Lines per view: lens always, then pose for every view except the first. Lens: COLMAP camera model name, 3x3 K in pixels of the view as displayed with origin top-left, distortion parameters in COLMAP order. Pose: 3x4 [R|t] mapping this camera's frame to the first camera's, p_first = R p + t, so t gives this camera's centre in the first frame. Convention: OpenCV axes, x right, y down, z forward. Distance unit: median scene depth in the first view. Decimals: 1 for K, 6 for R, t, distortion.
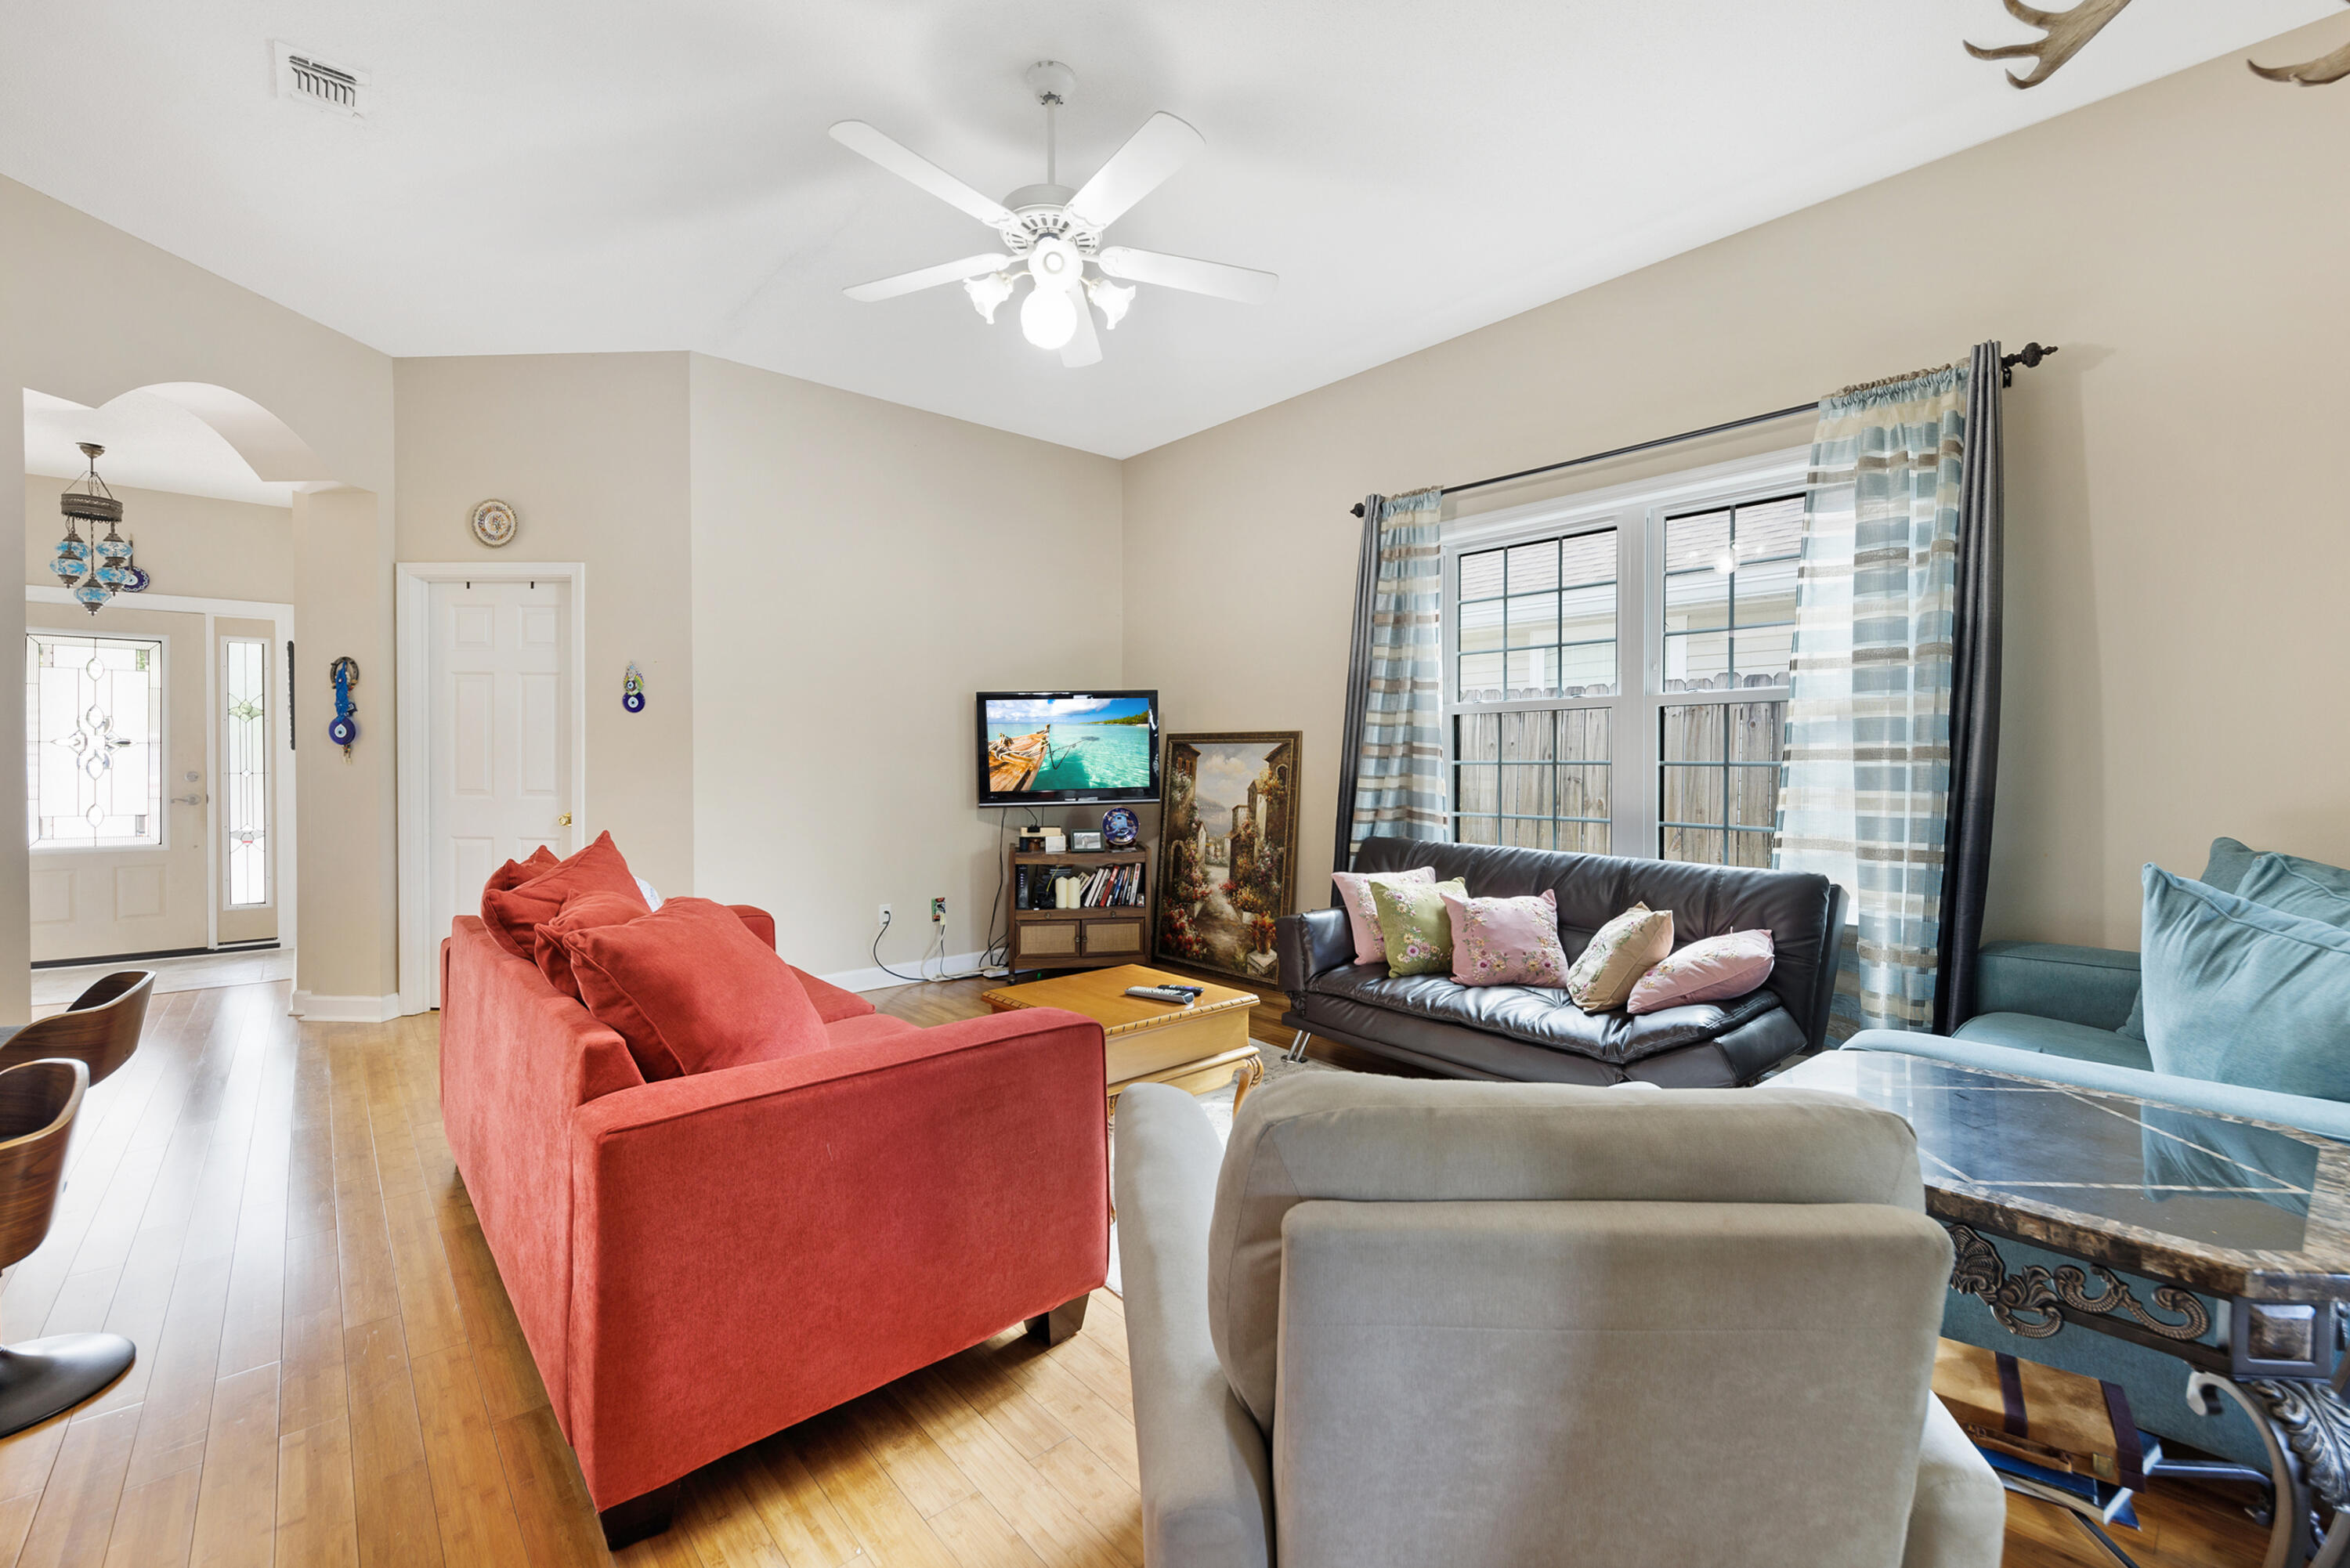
lens RADIAL K [[970.1, 0, 1174.1], [0, 970.1, 778.2], [0, 0, 1]] dist [-0.008307, -0.000160]
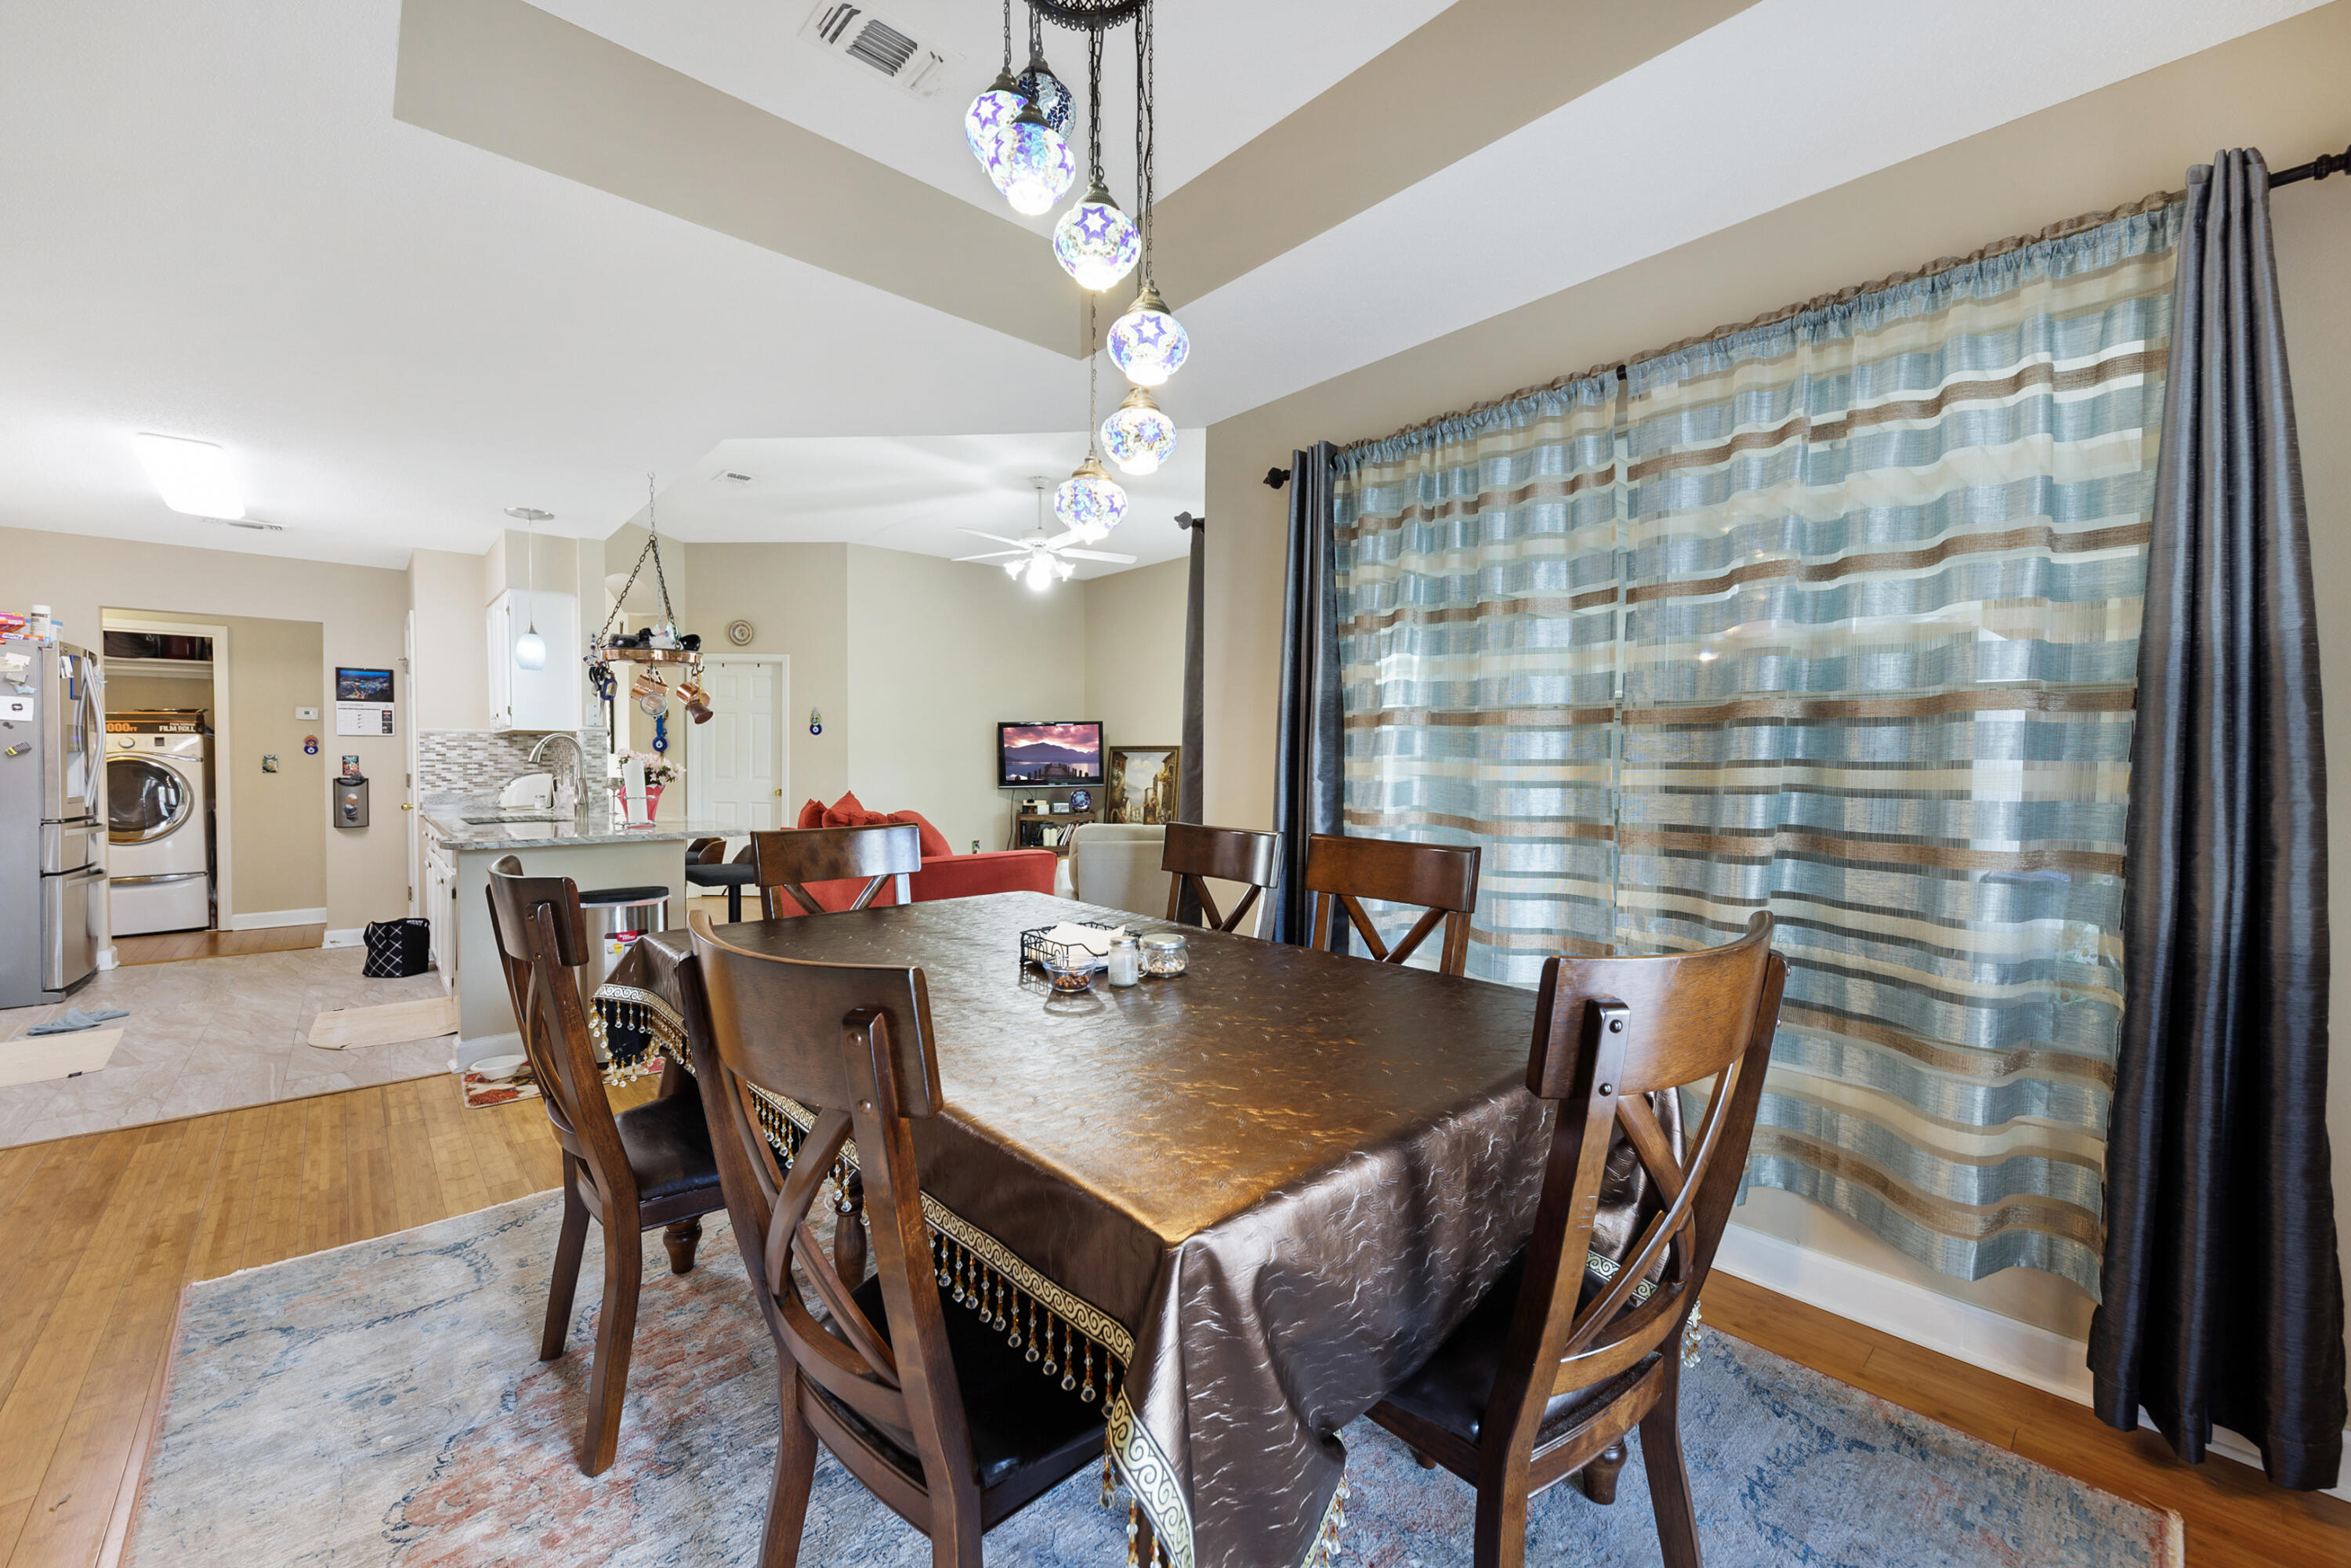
lens RADIAL K [[924.3, 0, 1170.7], [0, 924.3, 773.4], [0, 0, 1]] dist [-0.002122, -0.002141]
pose [[0.999976, 0.003646, 0.005884, 0.112032], [-0.003602, 0.999965, -0.007519, 0.016613], [-0.005911, 0.007498, 0.999954, -0.765874]]
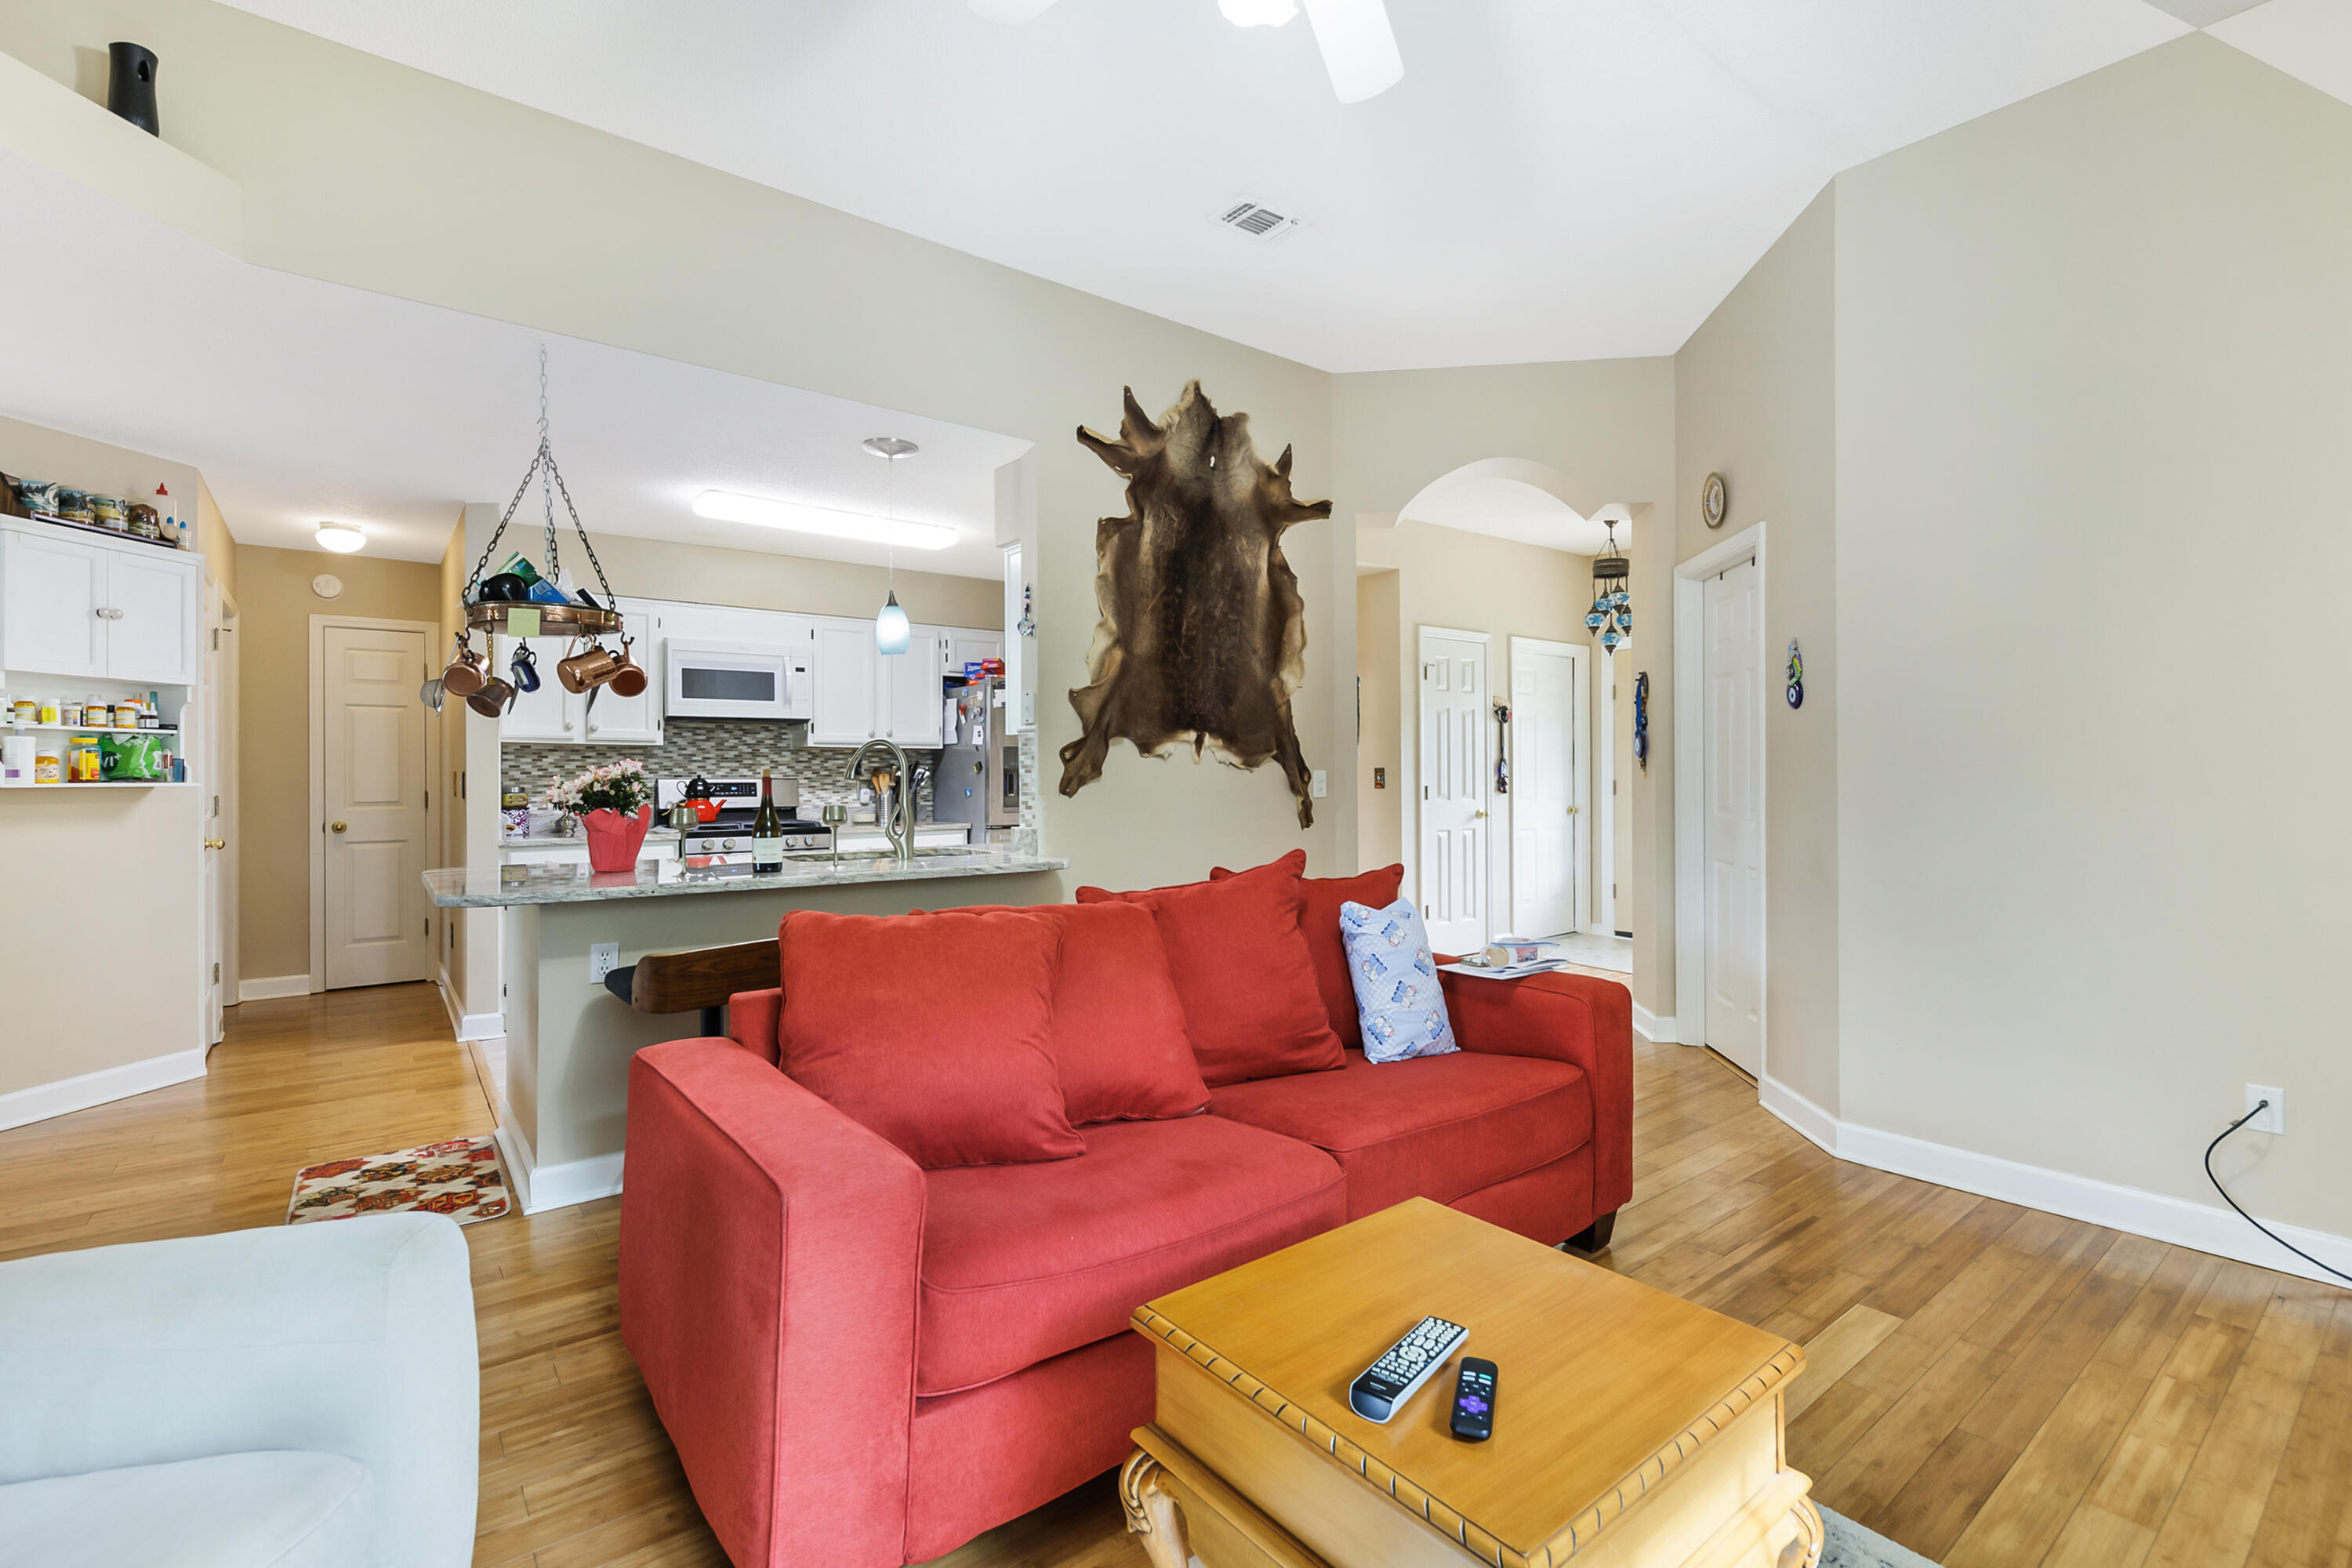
lens RADIAL K [[1052.9, 0, 1195.9], [0, 1052.9, 768.4], [0, 0, 1]] dist [0.003984, -0.002079]
pose [[-0.058638, -0.003764, -0.998272, 0.266345], [-0.019451, 0.999807, -0.002627, -0.013216], [0.998090, 0.019264, -0.058700, 0.591532]]
